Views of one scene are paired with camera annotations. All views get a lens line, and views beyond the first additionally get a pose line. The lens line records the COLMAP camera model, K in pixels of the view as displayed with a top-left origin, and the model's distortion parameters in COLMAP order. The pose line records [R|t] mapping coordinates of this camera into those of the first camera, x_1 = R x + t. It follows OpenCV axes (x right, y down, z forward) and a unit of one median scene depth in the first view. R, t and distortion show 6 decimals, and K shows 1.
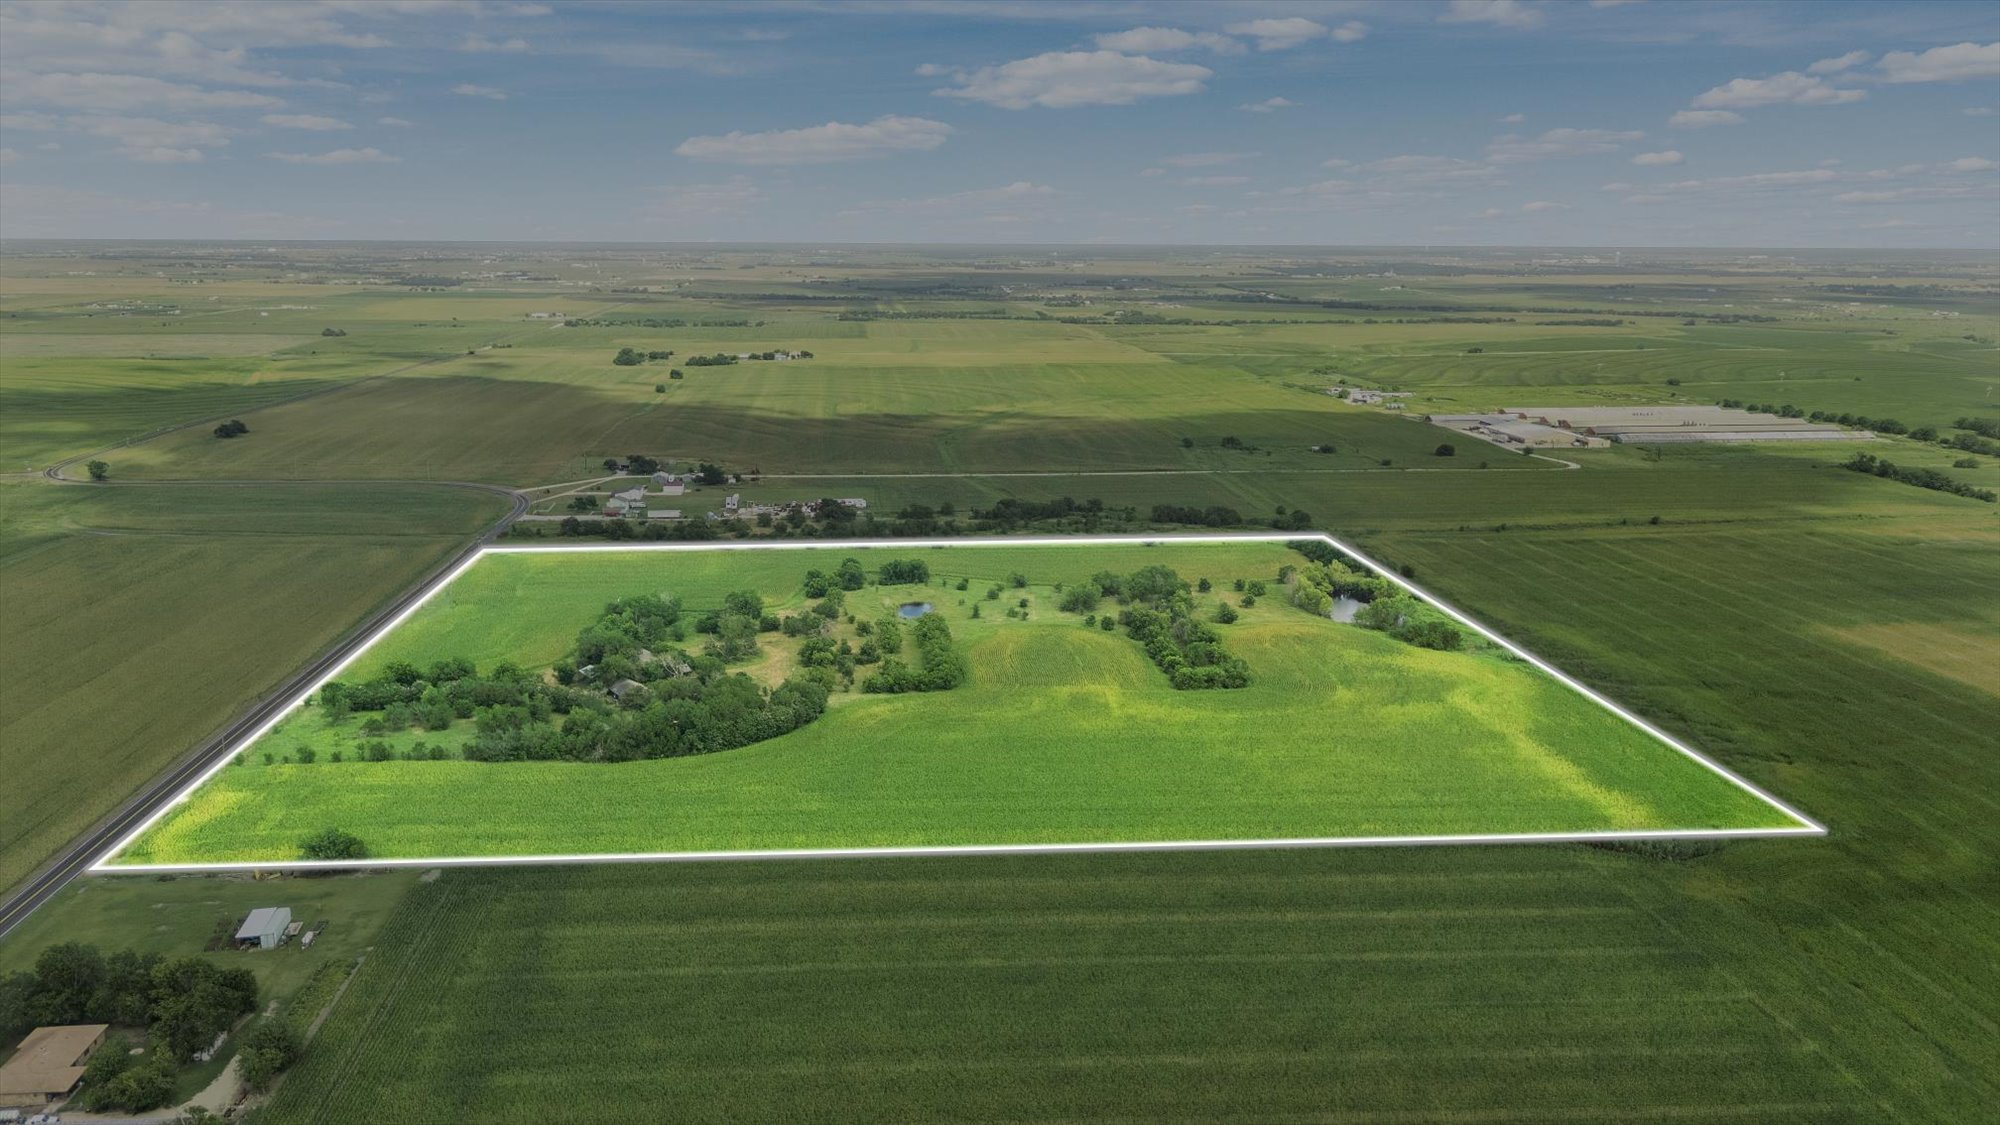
lens RADIAL K [[1411.2, 0, 965.7], [0, 1411.2, 589.1], [0, 0, 1]] dist [0.074524, -0.067430]
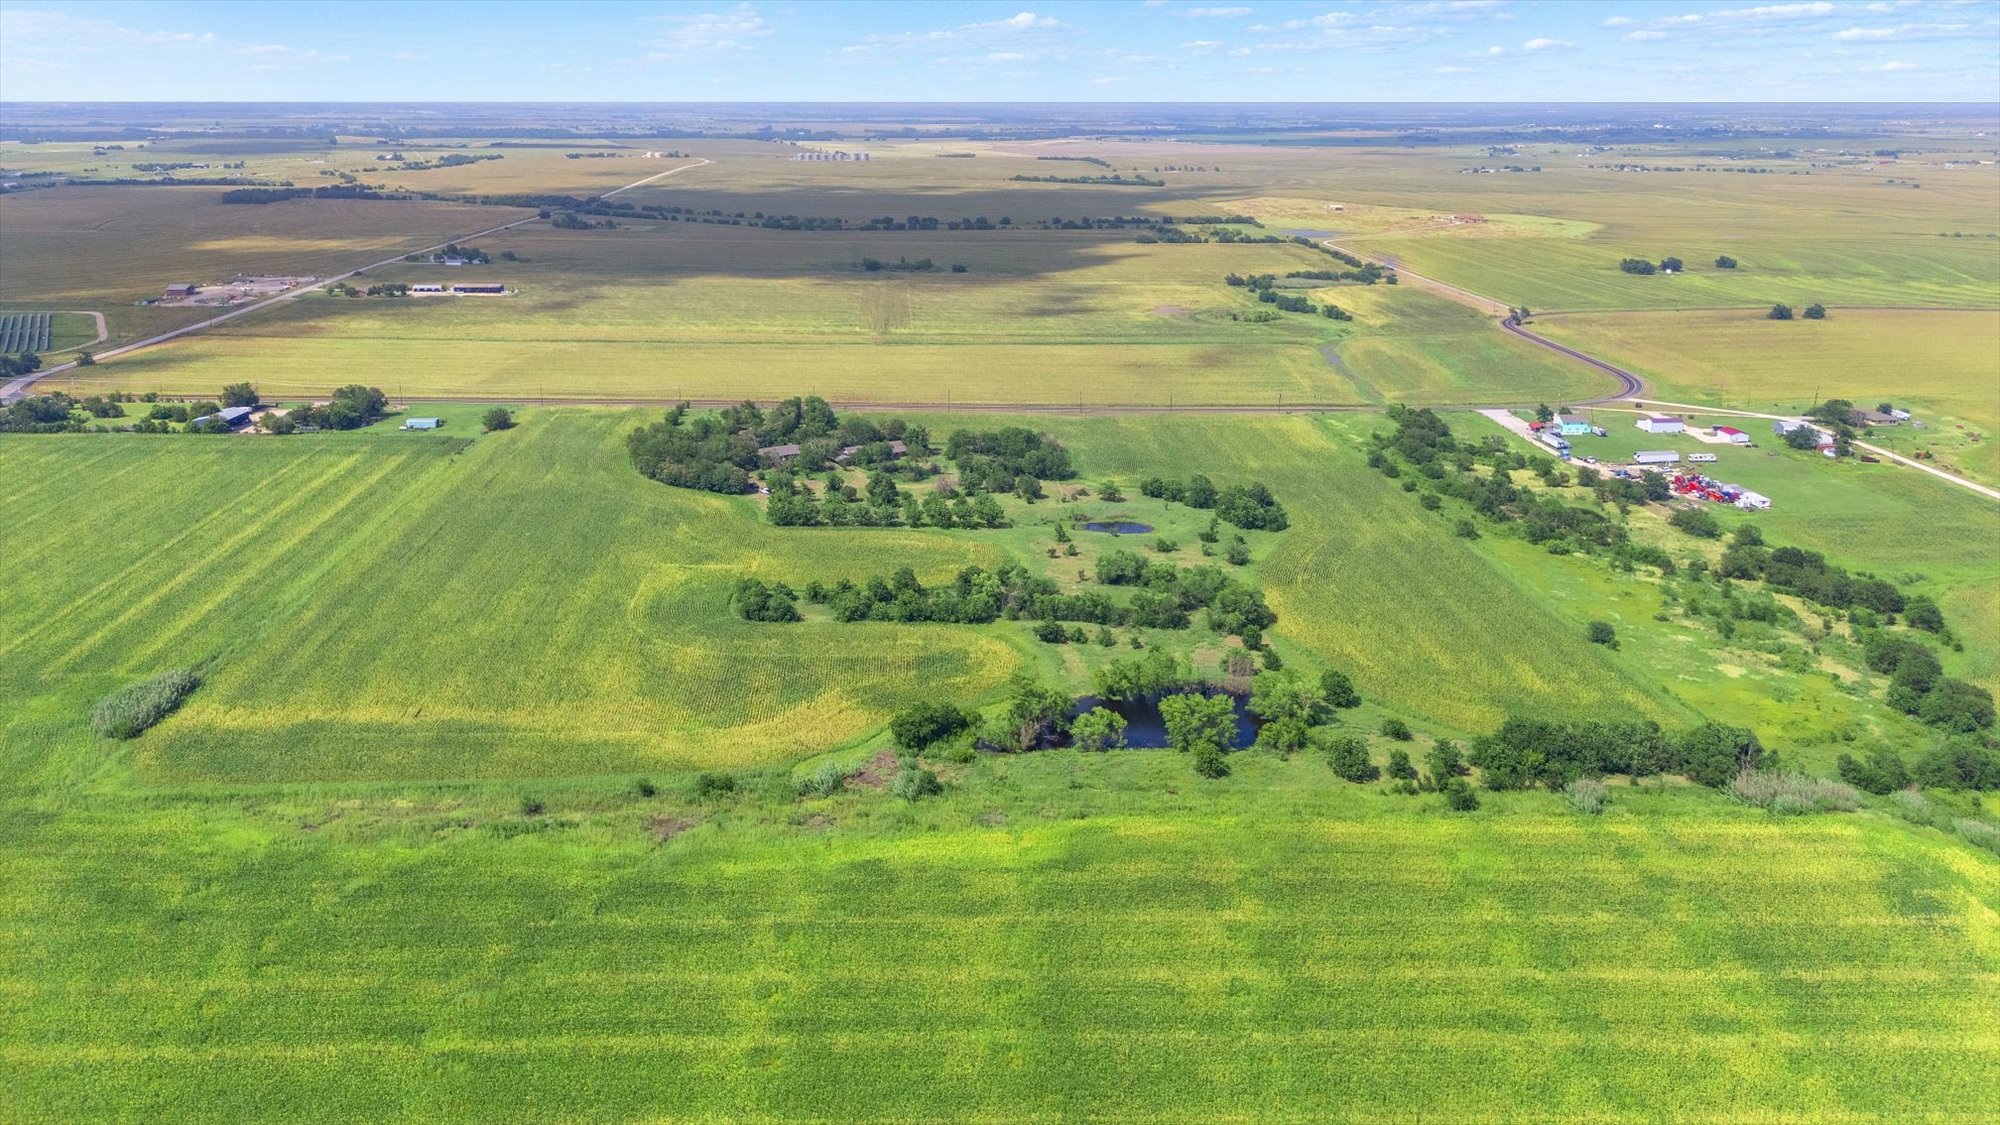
lens RADIAL K [[1489.0, 0, 1000.0], [0, 1489.0, 562.5], [0, 0, 1]] dist [0.091728, -0.098446]
pose [[-0.019601, 0.289385, -0.957012, 1.115925], [-0.234984, 0.929050, 0.285742, -0.275616], [0.971801, 0.230484, 0.049791, 1.148711]]
